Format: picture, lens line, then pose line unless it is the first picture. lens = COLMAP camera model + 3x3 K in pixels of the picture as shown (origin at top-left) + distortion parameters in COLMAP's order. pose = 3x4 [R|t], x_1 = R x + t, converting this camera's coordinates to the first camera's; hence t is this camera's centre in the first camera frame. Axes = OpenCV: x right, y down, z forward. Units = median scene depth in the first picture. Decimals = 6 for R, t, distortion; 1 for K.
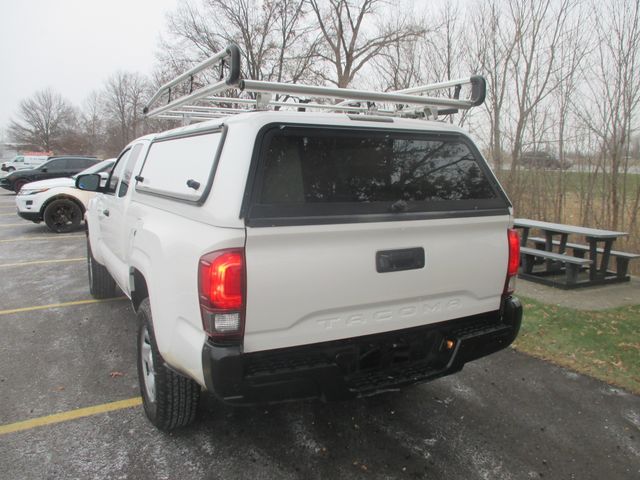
lens RADIAL K [[524.5, 0, 320.0], [0, 524.5, 240.0], [0, 0, 1]] dist [-0.035768, -0.010858]
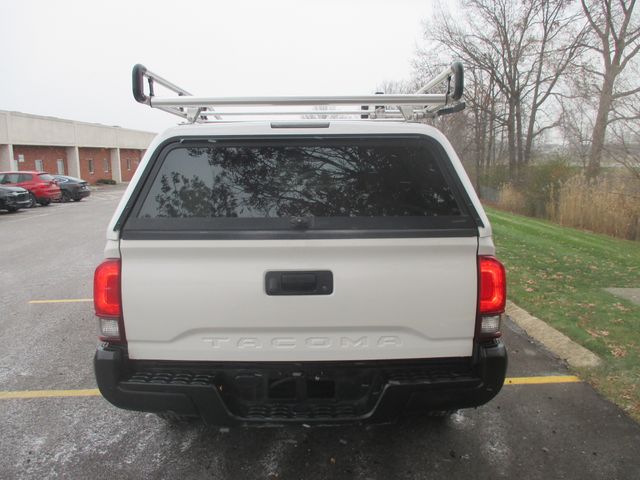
lens RADIAL K [[524.5, 0, 320.0], [0, 524.5, 240.0], [0, 0, 1]] dist [-0.035768, -0.010858]
pose [[0.881980, 0.047805, -0.468856, 0.397742], [-0.050883, 0.998686, 0.006109, -0.028111], [0.468532, 0.018469, 0.883253, 0.152632]]
